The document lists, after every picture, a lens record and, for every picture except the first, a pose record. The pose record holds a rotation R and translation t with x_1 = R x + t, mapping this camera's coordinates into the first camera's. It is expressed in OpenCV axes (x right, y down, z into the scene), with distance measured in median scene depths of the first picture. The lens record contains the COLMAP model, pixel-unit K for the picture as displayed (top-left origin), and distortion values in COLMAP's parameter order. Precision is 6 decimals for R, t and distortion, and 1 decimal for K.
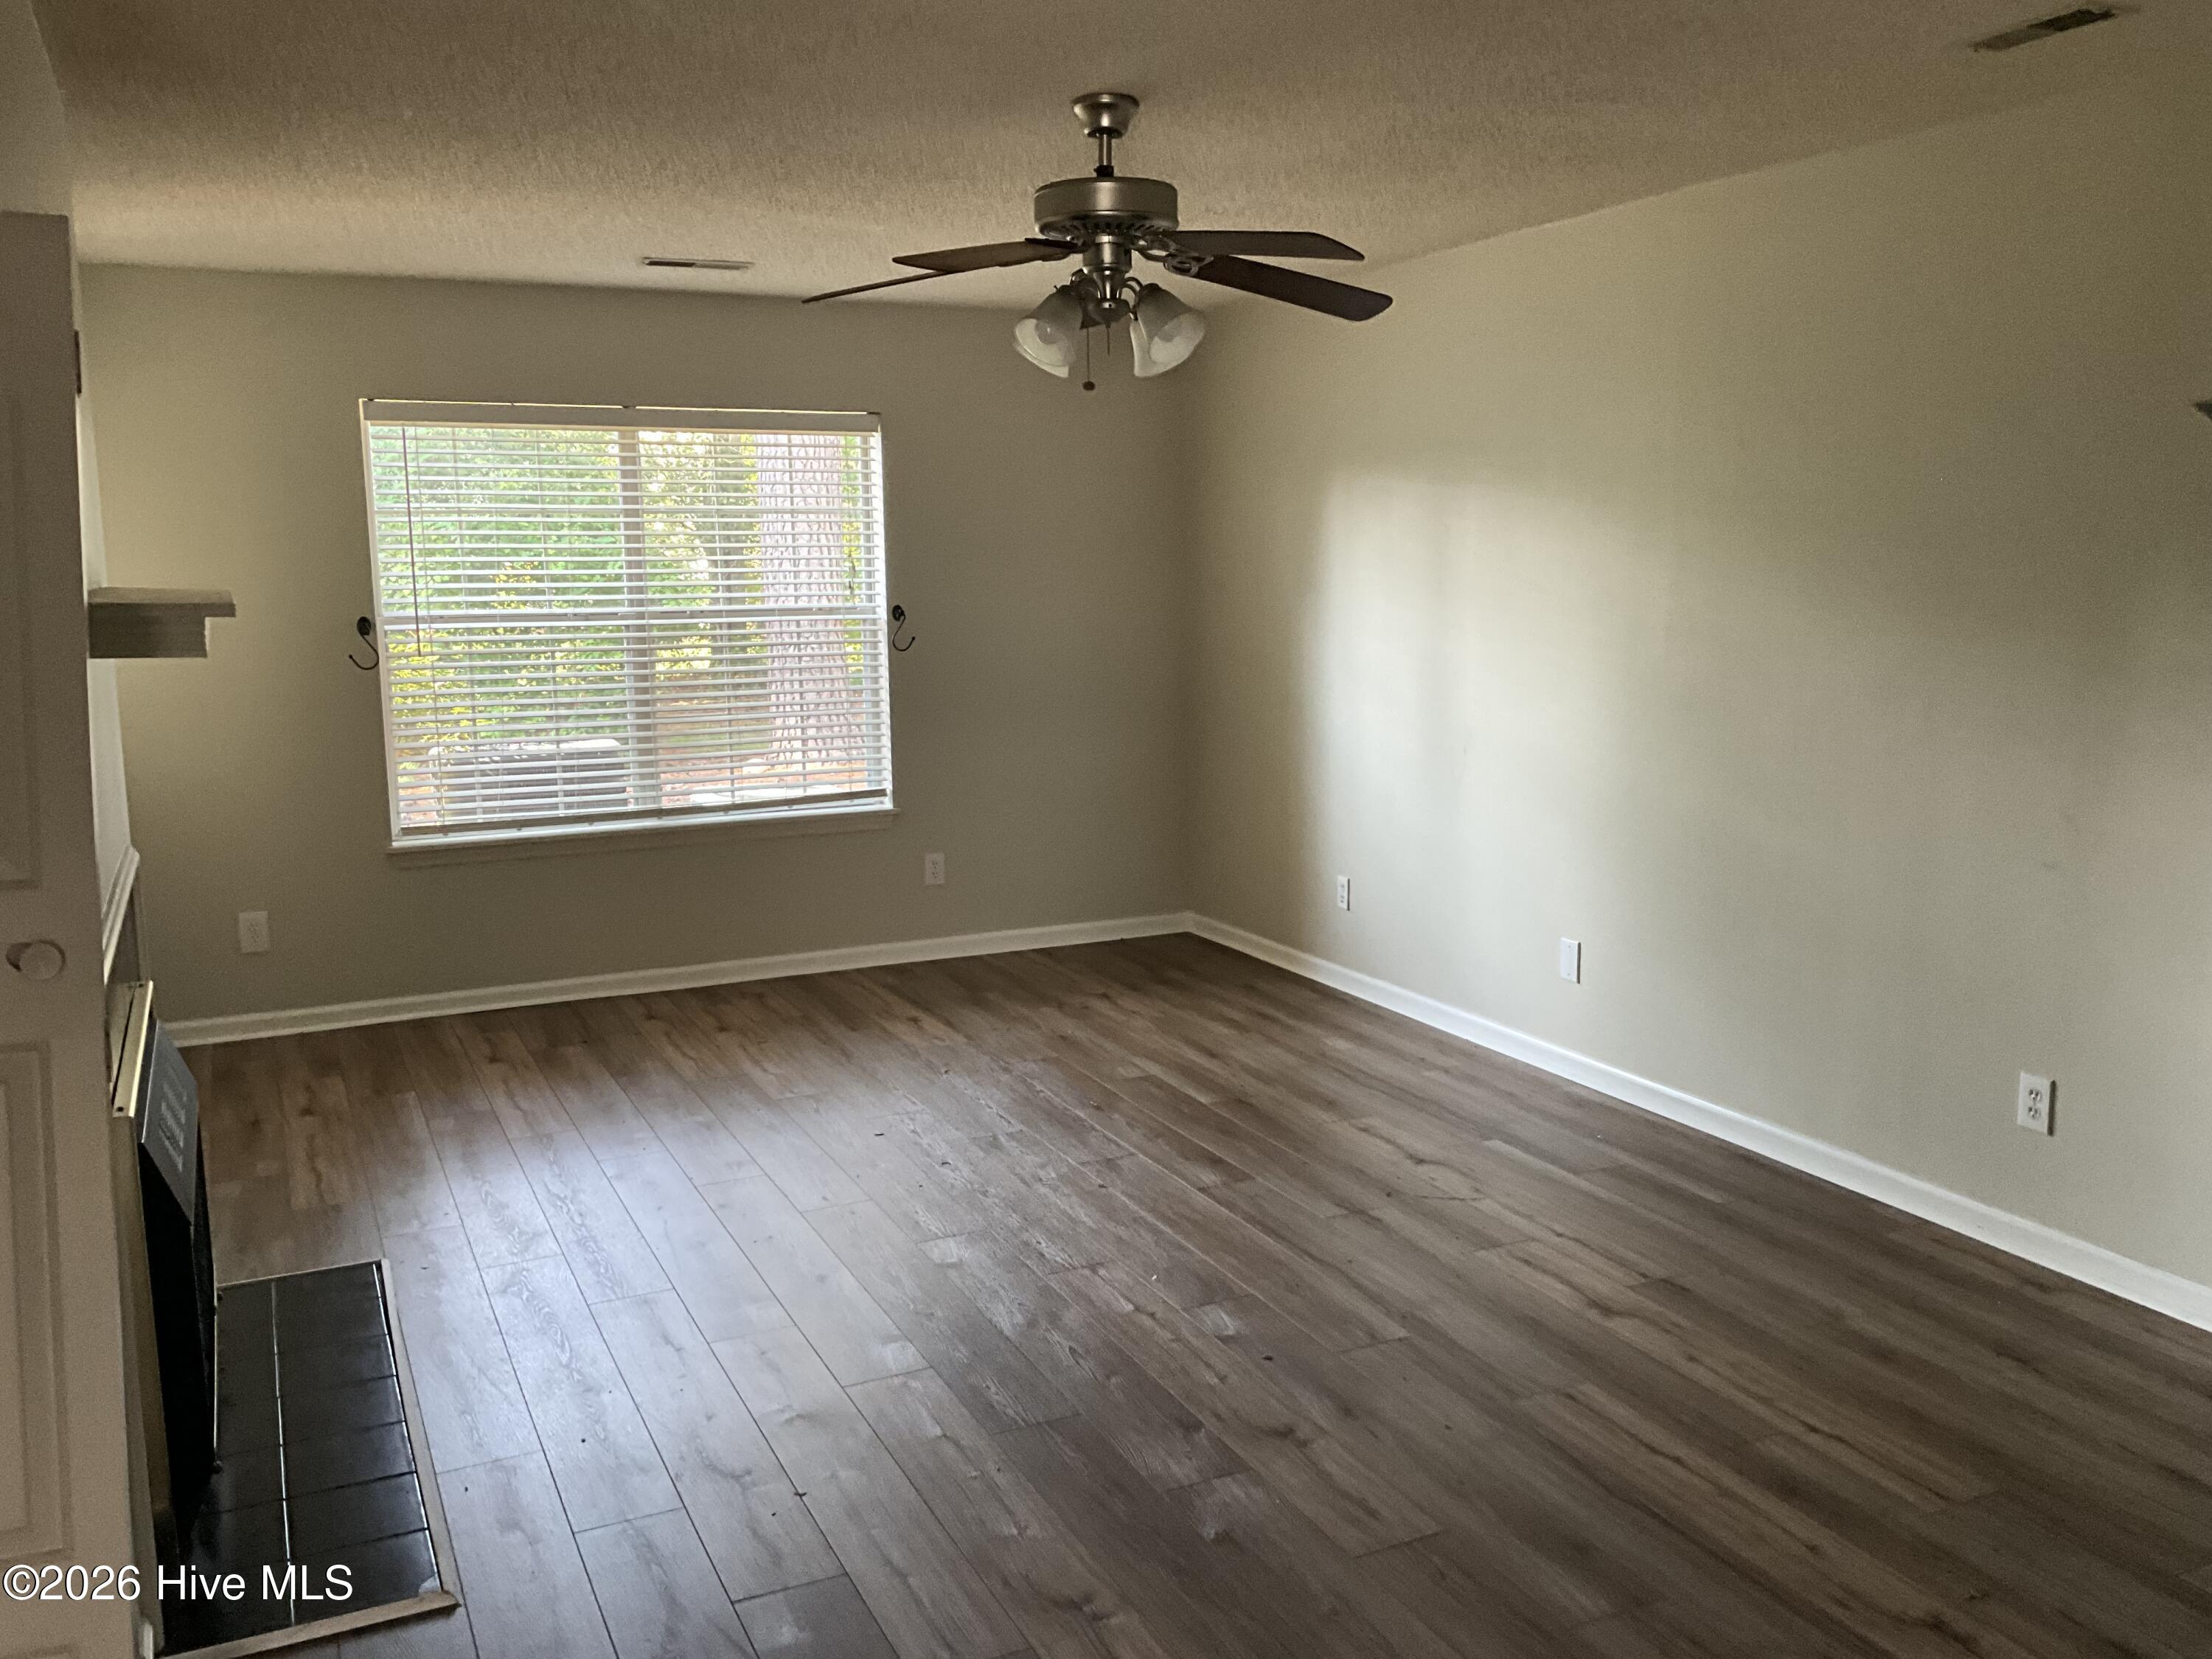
lens RADIAL K [[1818.4, 0, 1100.7], [0, 1818.4, 824.5], [0, 0, 1]] dist [0.127132, -0.170634]
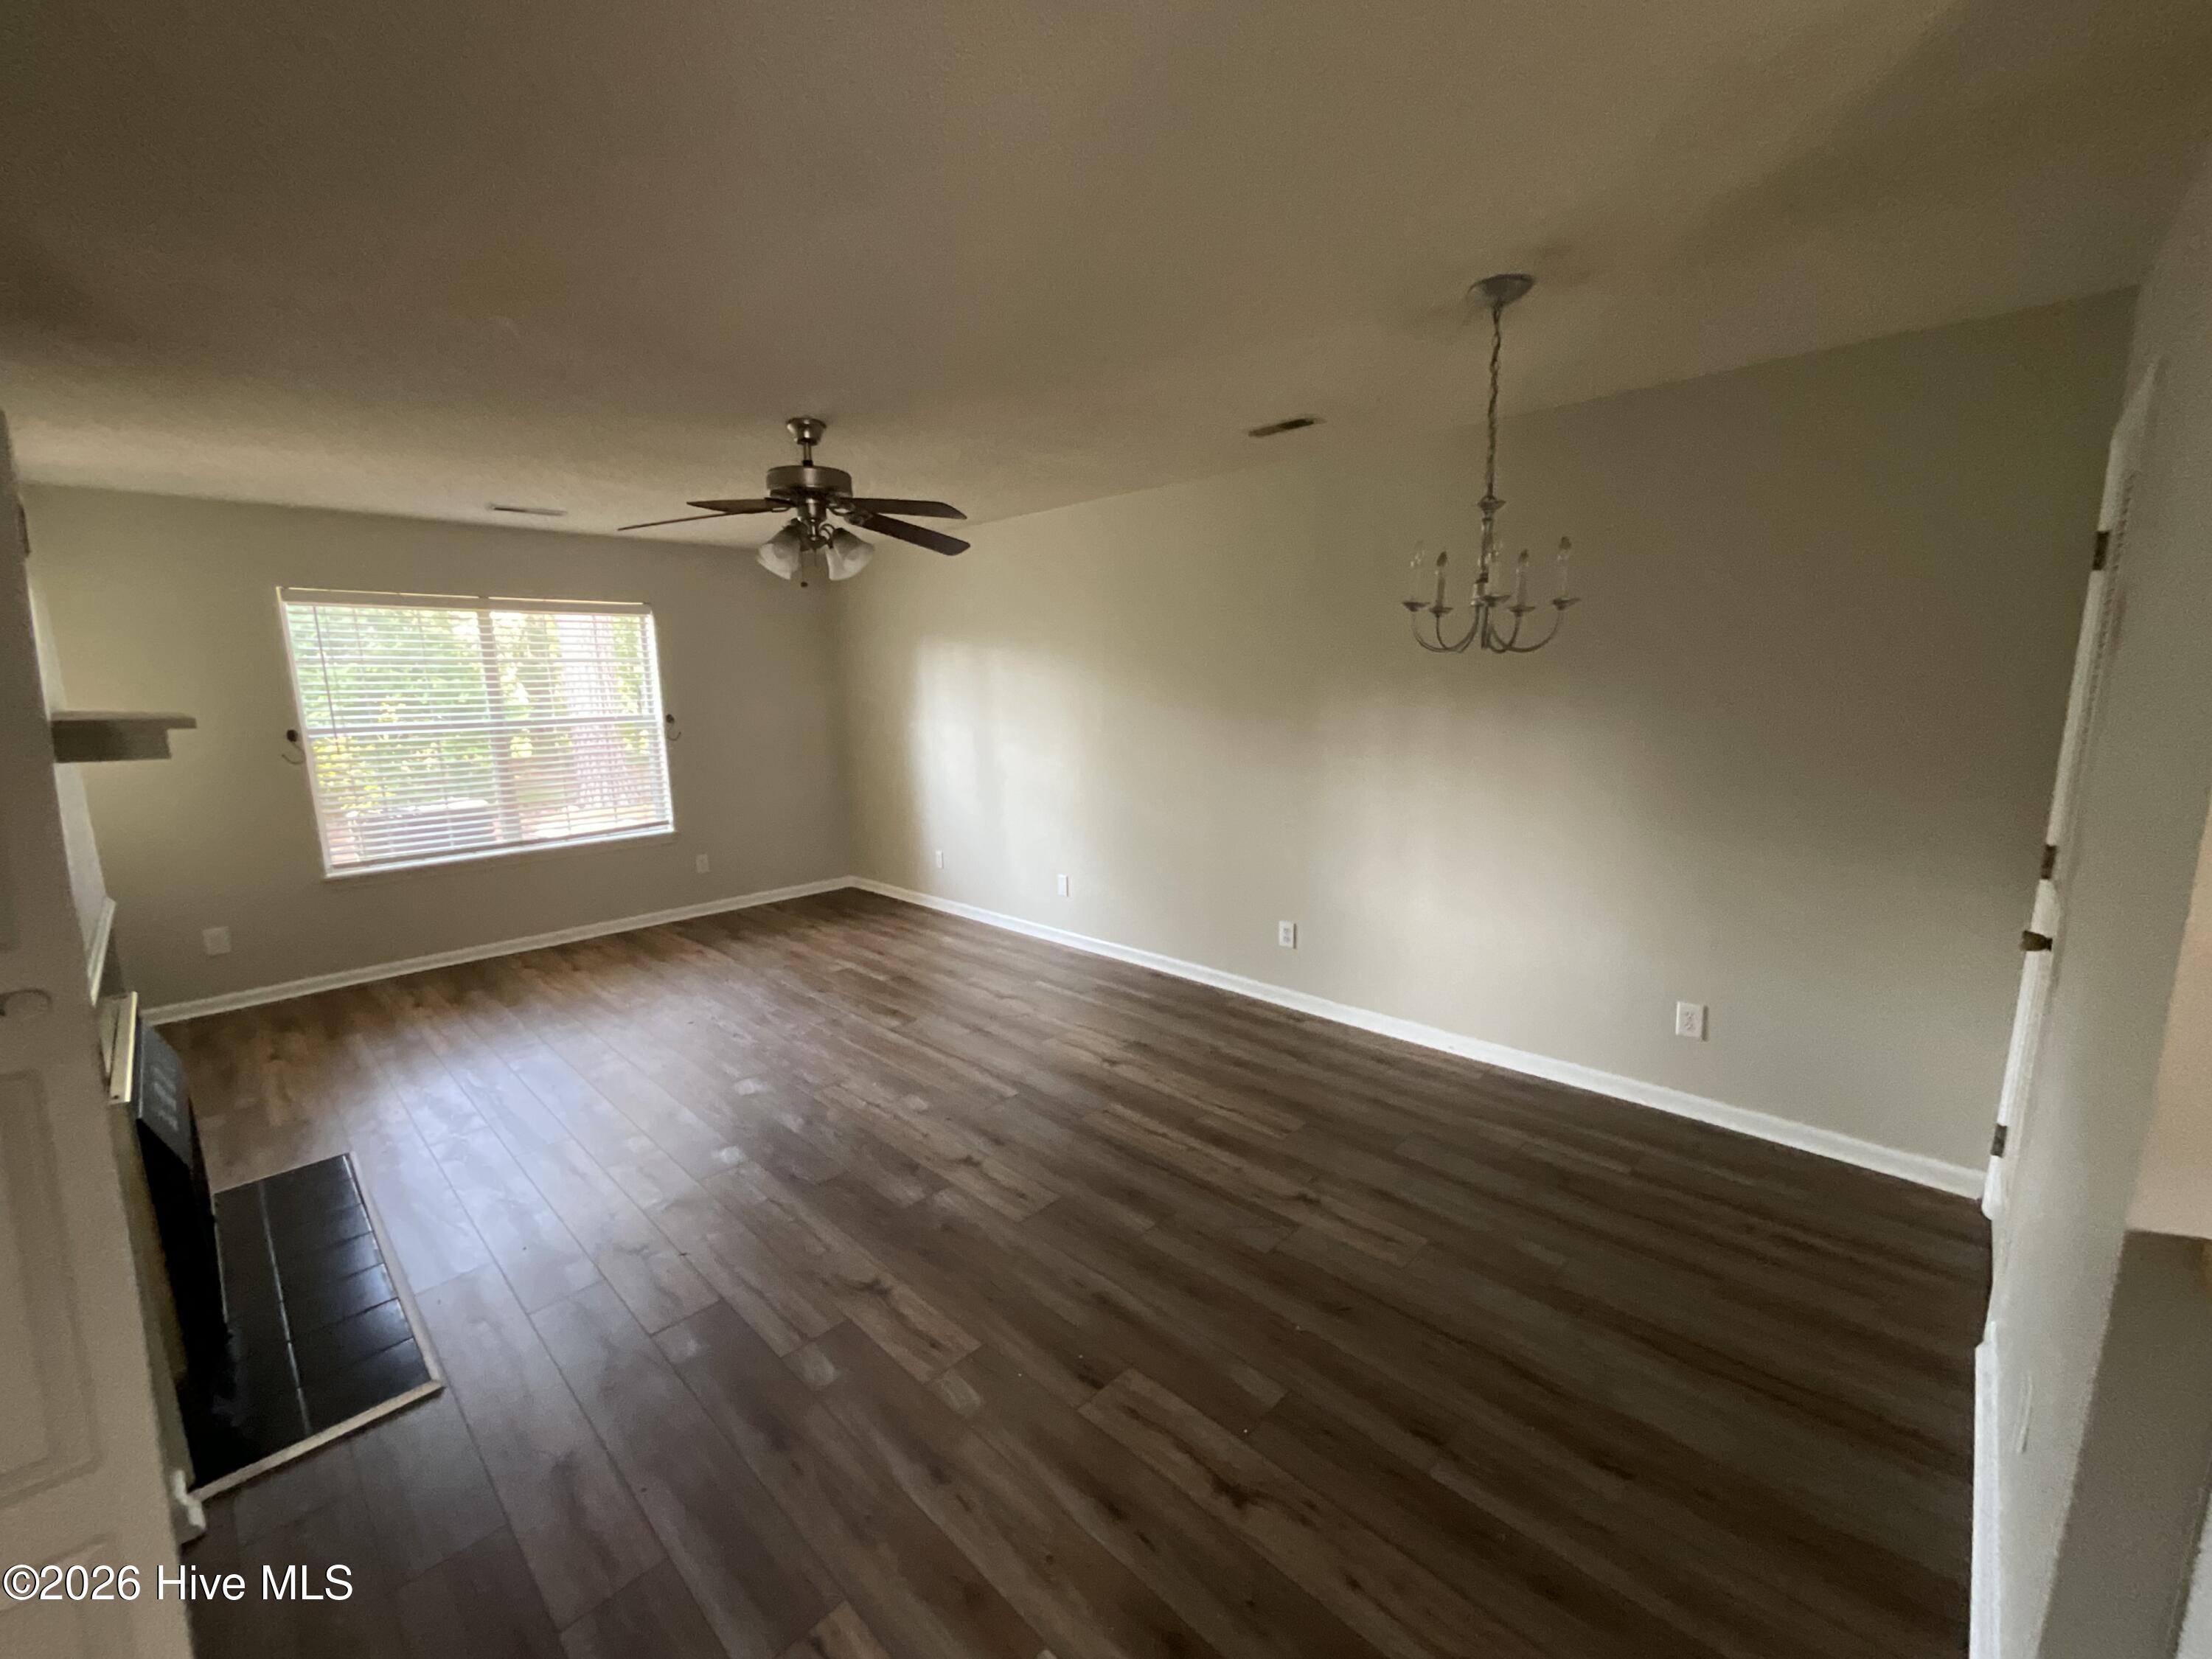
lens RADIAL K [[904.7, 0, 1096.7], [0, 904.7, 830.8], [0, 0, 1]] dist [-0.000603, 0.015435]
pose [[0.938469, -0.065391, 0.339116, -0.050731], [0.061211, 0.997859, 0.023021, -0.007719], [-0.339896, -0.000846, 0.940463, 0.089078]]
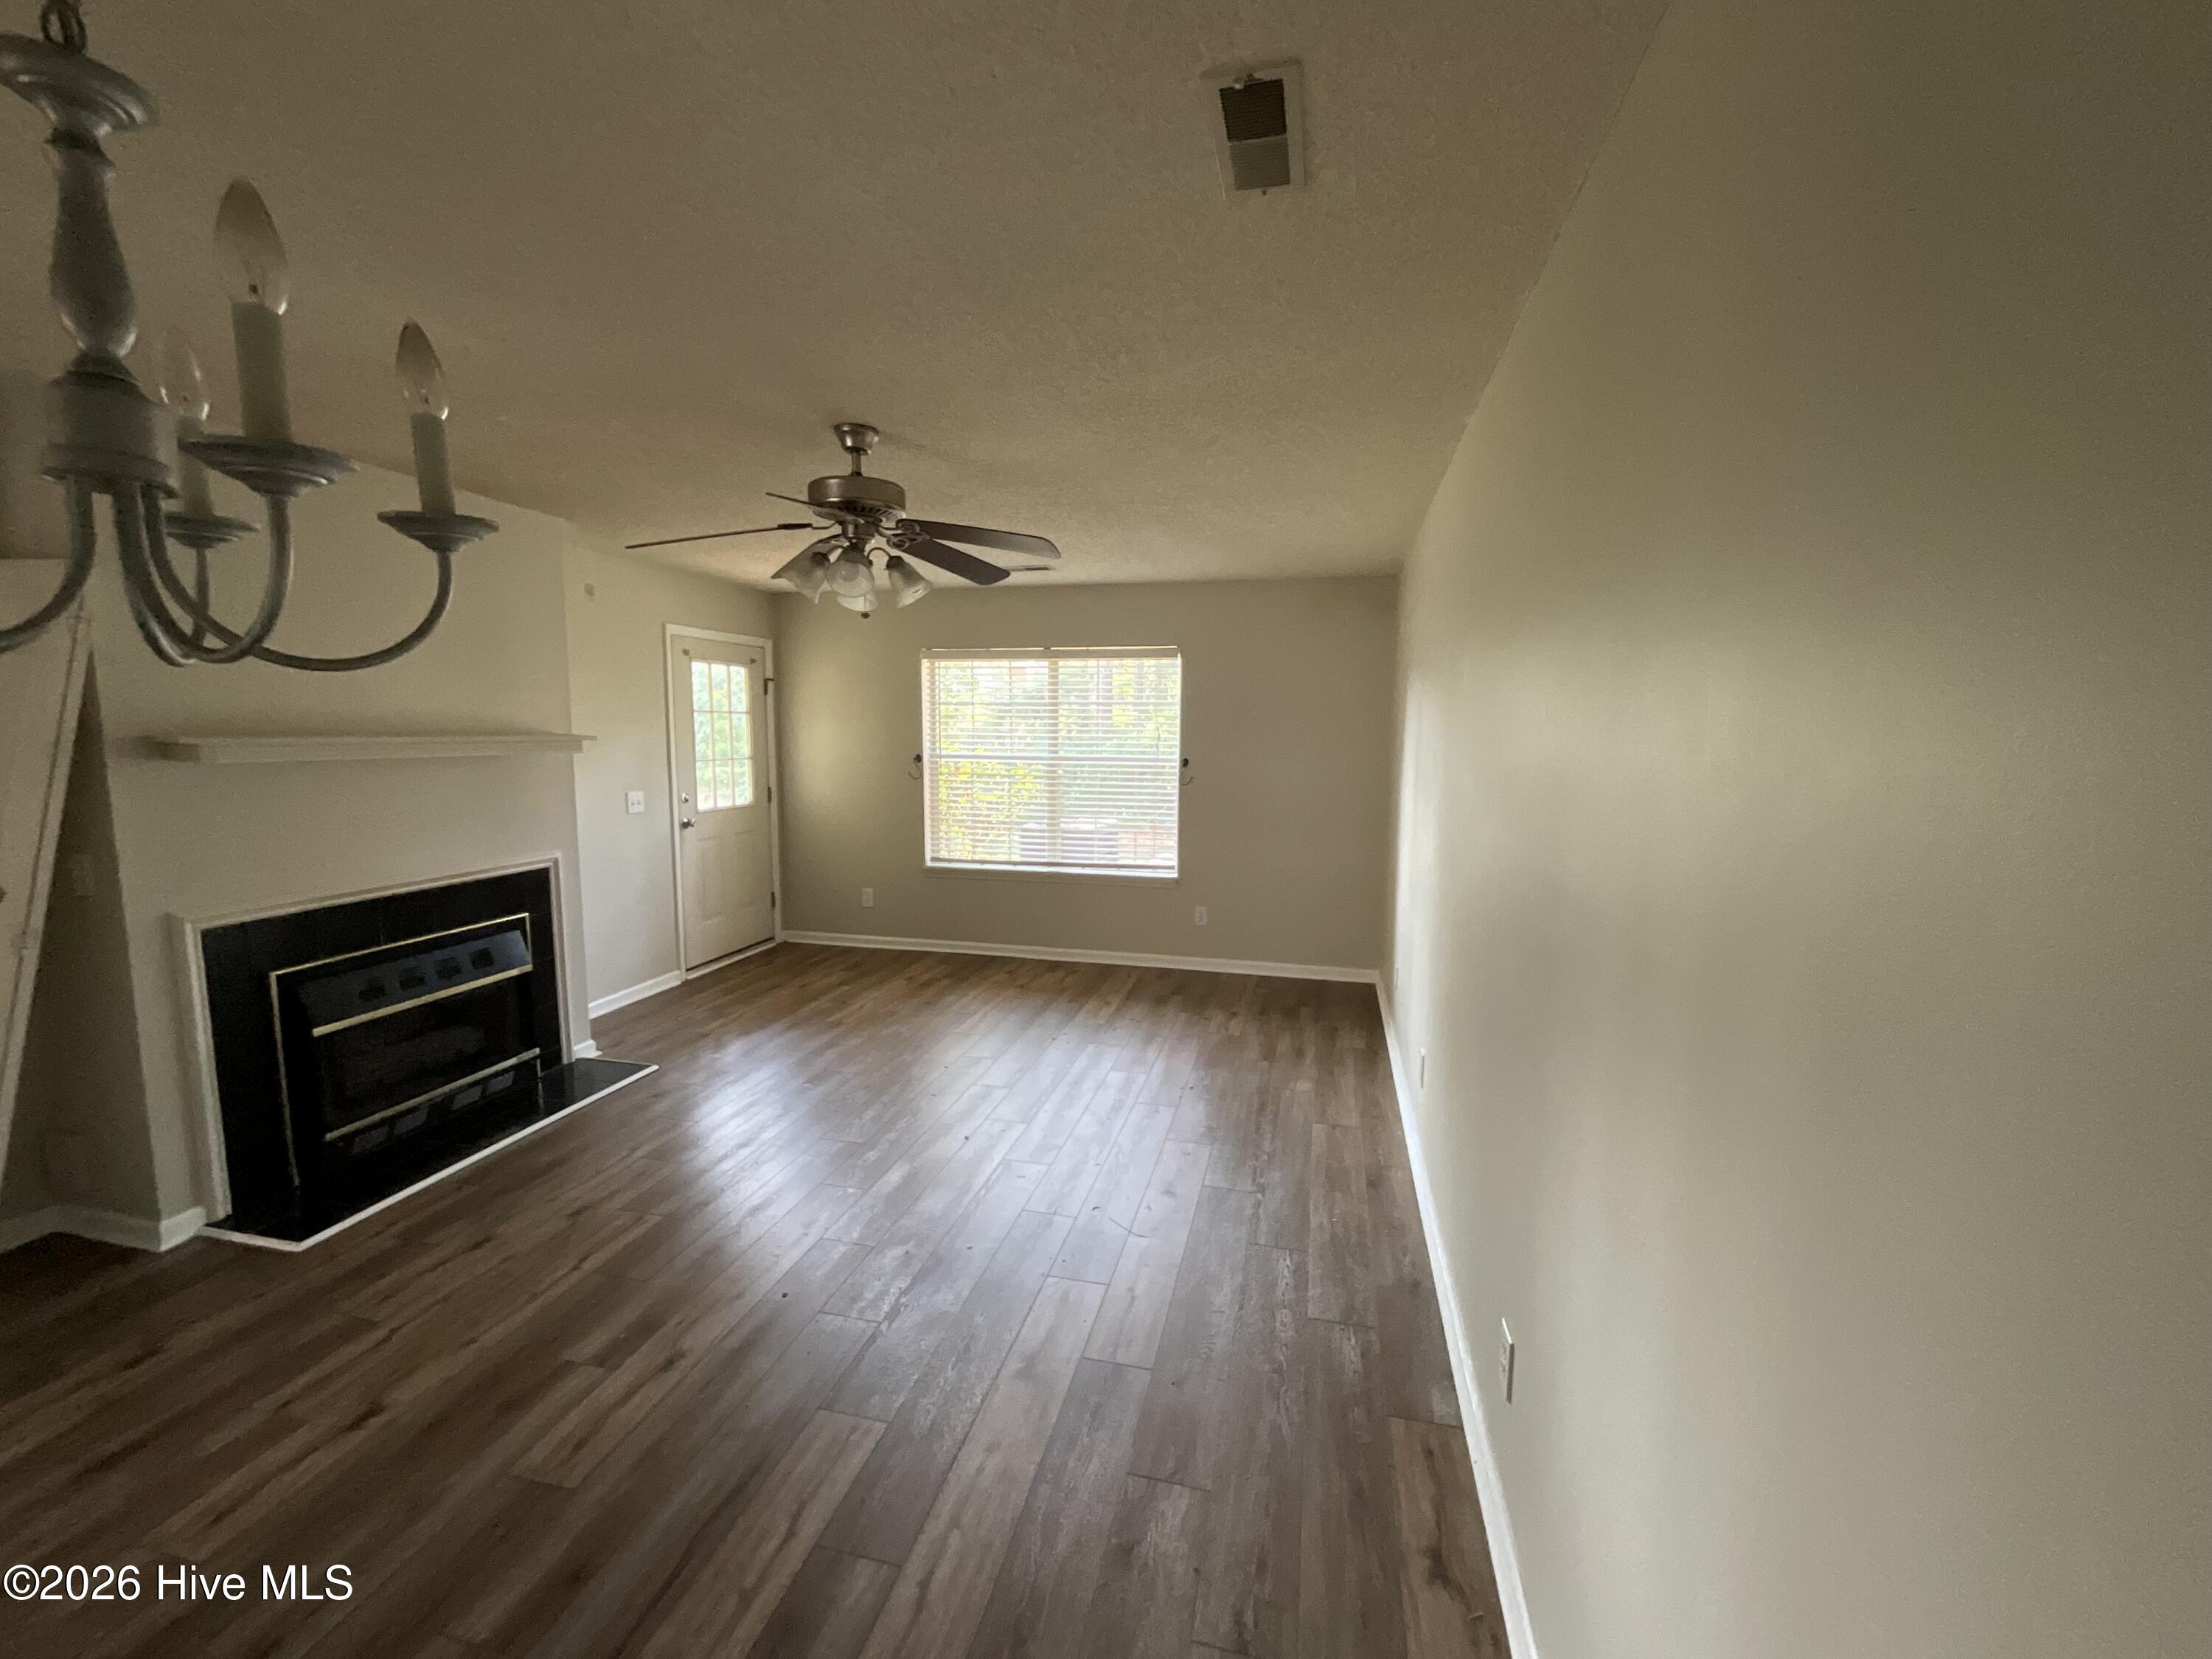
lens RADIAL K [[892.0, 0, 1103.8], [0, 892.0, 832.0], [0, 0, 1]] dist [0.000361, -0.005413]
pose [[0.782001, 0.092011, -0.616448, 0.590367], [-0.111669, 0.993723, 0.006664, -0.083929], [0.613192, 0.063627, 0.787367, 0.523939]]
